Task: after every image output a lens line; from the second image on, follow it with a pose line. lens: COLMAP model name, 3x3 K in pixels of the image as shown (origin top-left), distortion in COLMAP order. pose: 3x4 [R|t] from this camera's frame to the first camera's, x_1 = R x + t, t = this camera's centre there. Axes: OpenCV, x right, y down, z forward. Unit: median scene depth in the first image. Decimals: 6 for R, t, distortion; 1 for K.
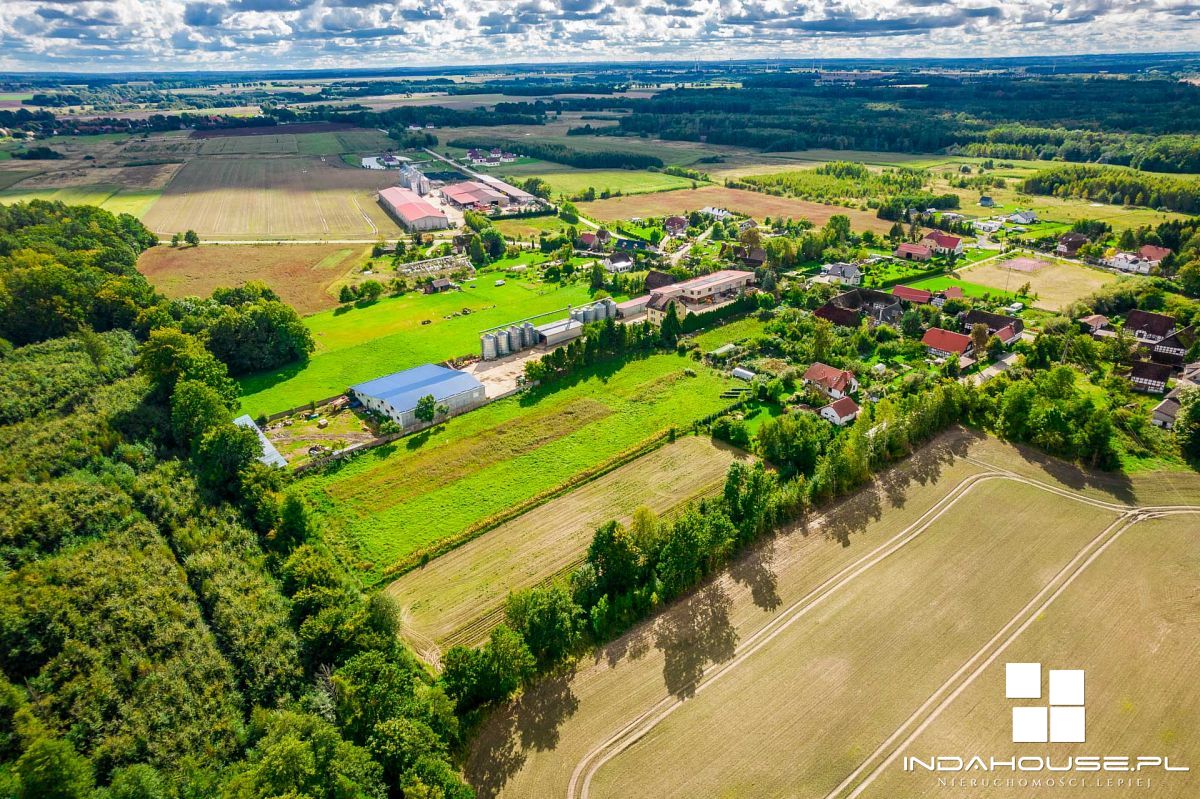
lens RADIAL K [[765.6, 0, 600.0], [0, 765.6, 399.5], [0, 0, 1]] dist [-0.048821, 0.070076]
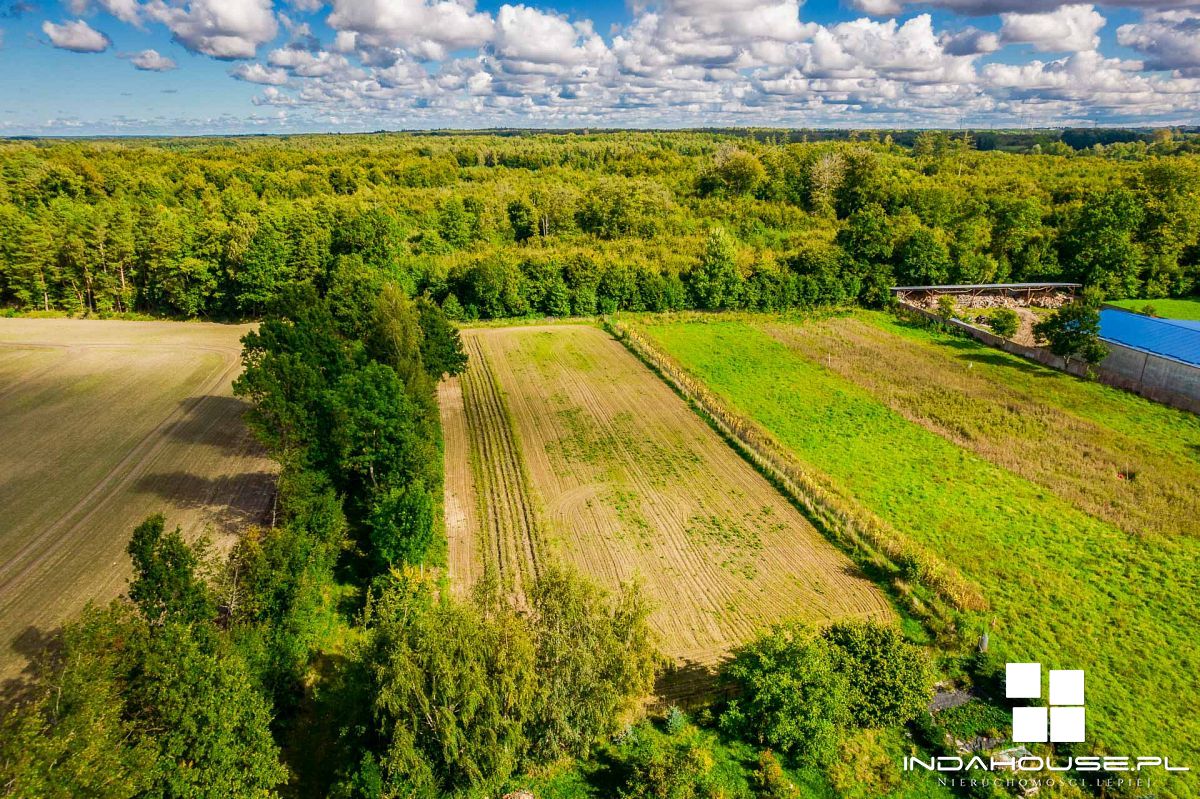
lens RADIAL K [[776.0, 0, 600.0], [0, 776.0, 399.5], [0, 0, 1]] dist [-0.059171, 0.069842]
pose [[-0.493203, 0.306610, -0.814089, 0.306046], [-0.339620, 0.793696, 0.504683, -0.090694], [0.800880, 0.525393, -0.287322, 0.854442]]
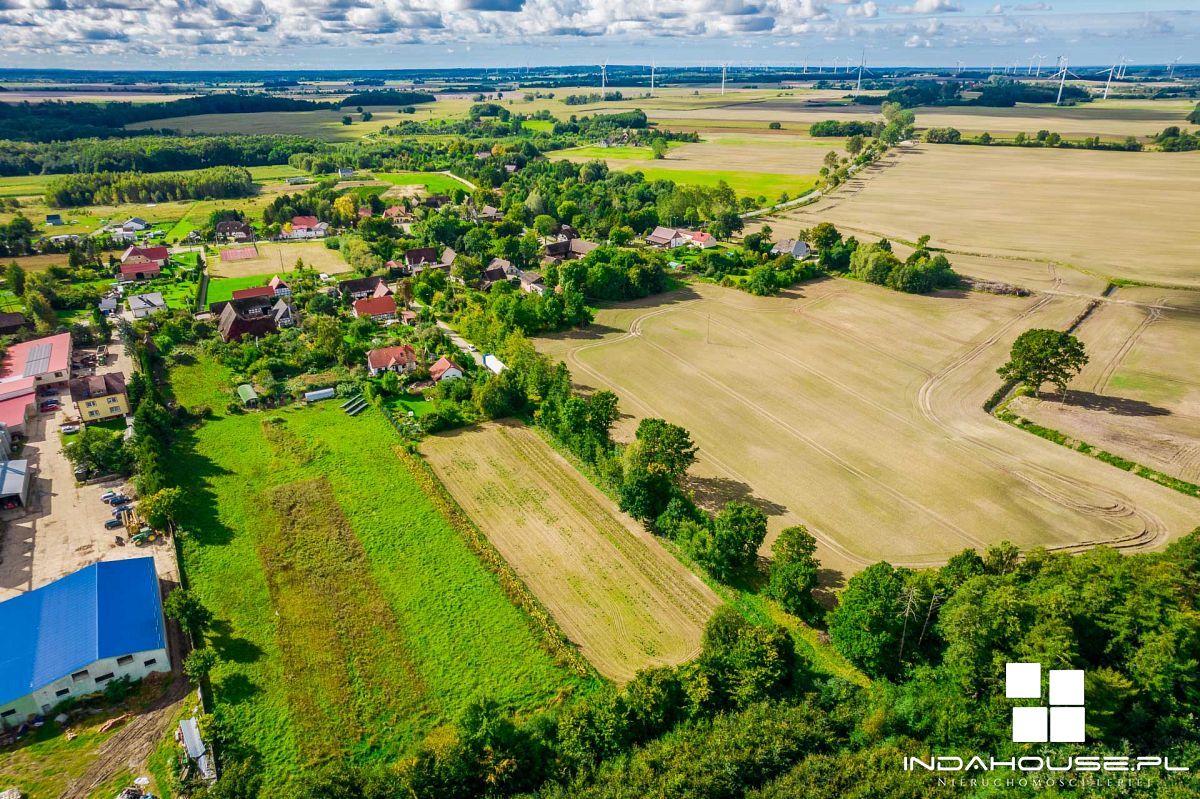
lens RADIAL K [[749.0, 0, 600.0], [0, 749.0, 399.5], [0, 0, 1]] dist [-0.025430, 0.000852]
pose [[0.183369, -0.391903, 0.901547, -0.586290], [0.402103, 0.866769, 0.295000, -0.165008], [-0.897045, 0.308421, 0.316524, 0.432068]]
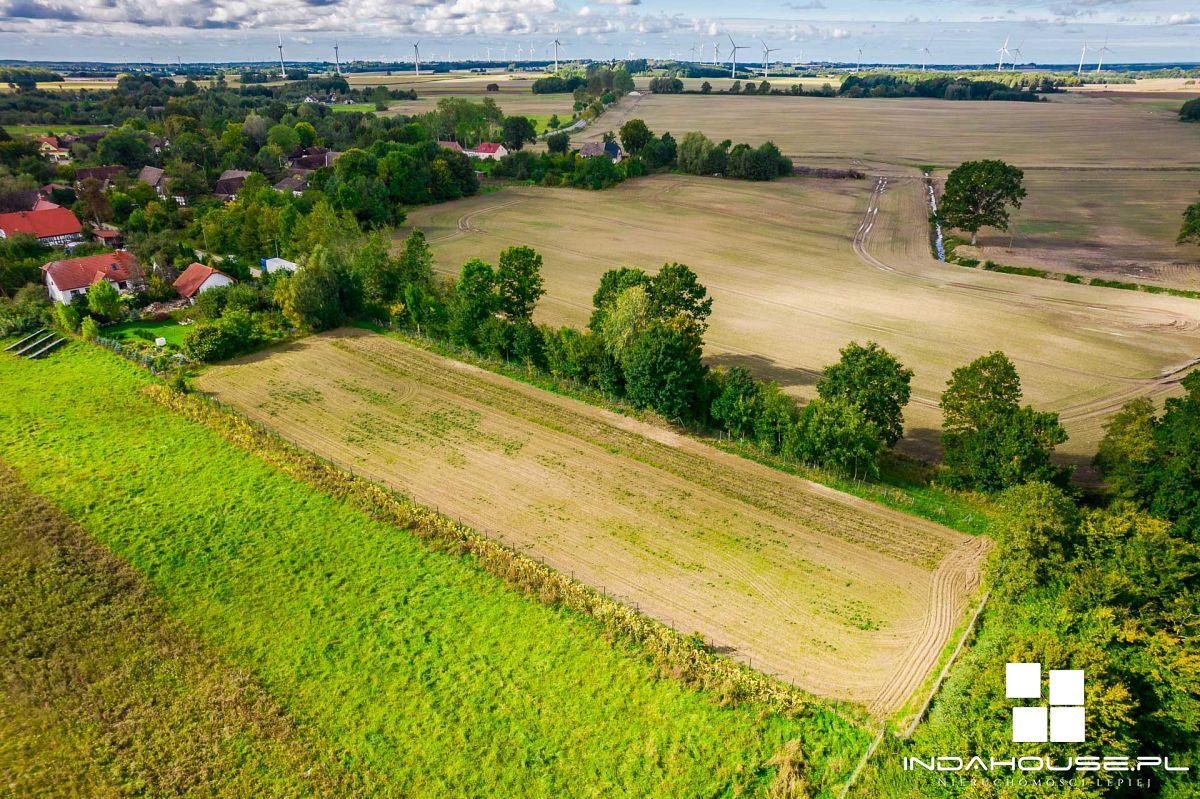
lens RADIAL K [[769.7, 0, 600.0], [0, 769.7, 399.5], [0, 0, 1]] dist [-0.060283, 0.070343]
pose [[-0.191667, -0.394517, 0.898677, -0.356266], [0.398993, 0.805254, 0.438600, -0.051728], [-0.896699, 0.442631, 0.003069, 0.675199]]
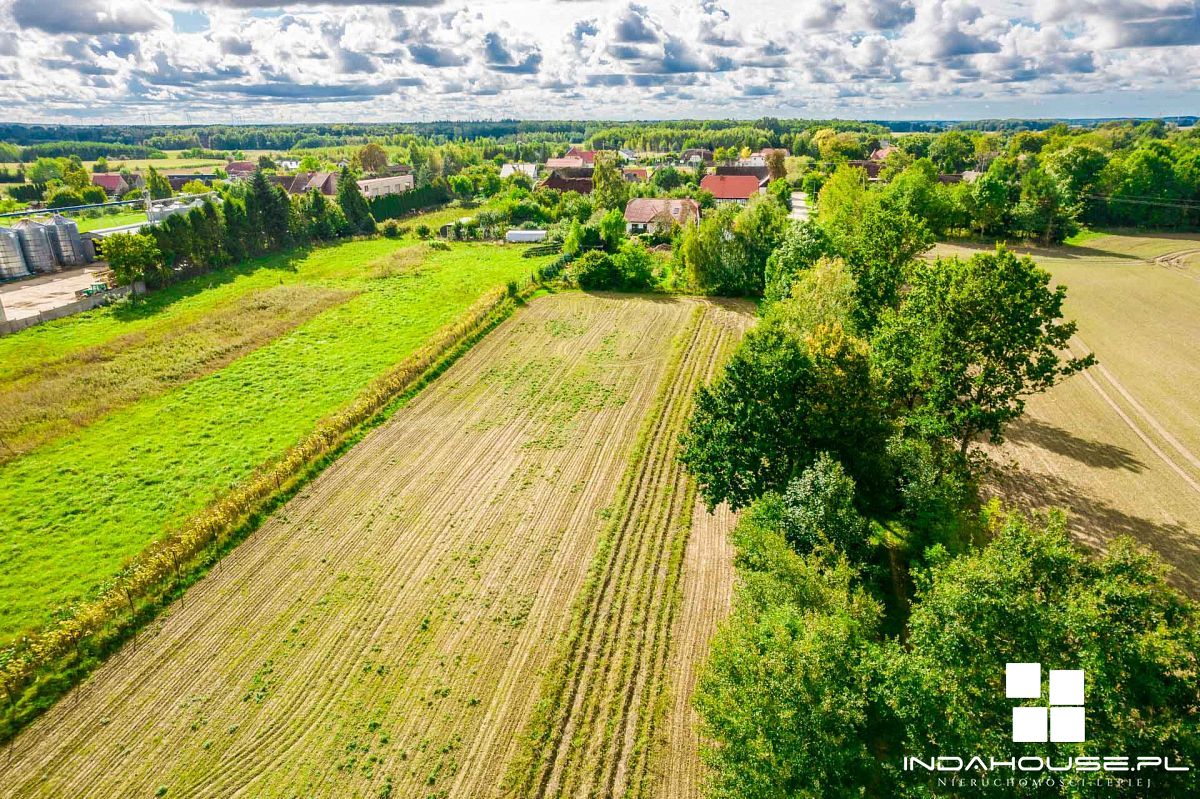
lens RADIAL K [[765.6, 0, 600.0], [0, 765.6, 399.5], [0, 0, 1]] dist [-0.048821, 0.070076]
pose [[0.806731, -0.194324, 0.558053, -0.130144], [0.234123, 0.972207, 0.000088, 0.109692], [-0.542560, 0.130582, 0.829806, 0.510035]]
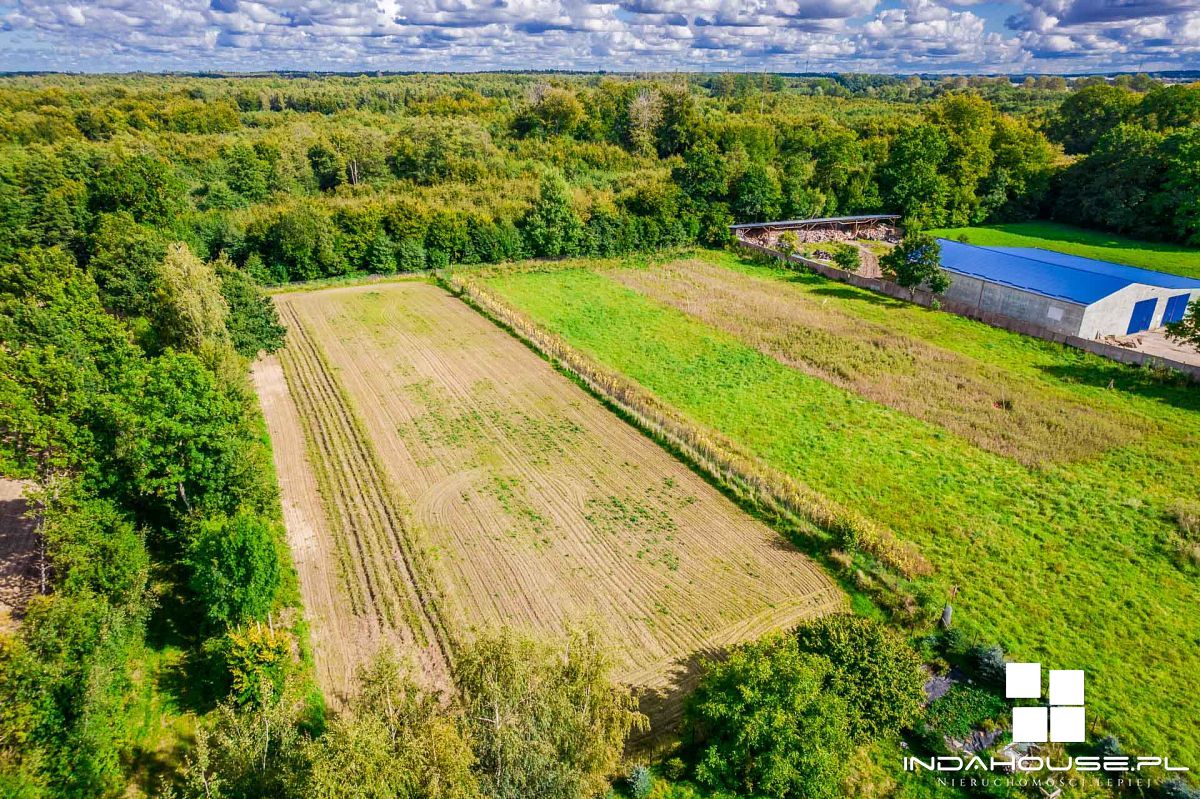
lens RADIAL K [[769.7, 0, 600.0], [0, 769.7, 399.5], [0, 0, 1]] dist [-0.060283, 0.070343]
pose [[-0.265292, 0.394995, -0.879545, 0.272522], [-0.387886, 0.791432, 0.472419, -0.066555], [0.882703, 0.466492, -0.056747, 0.824446]]
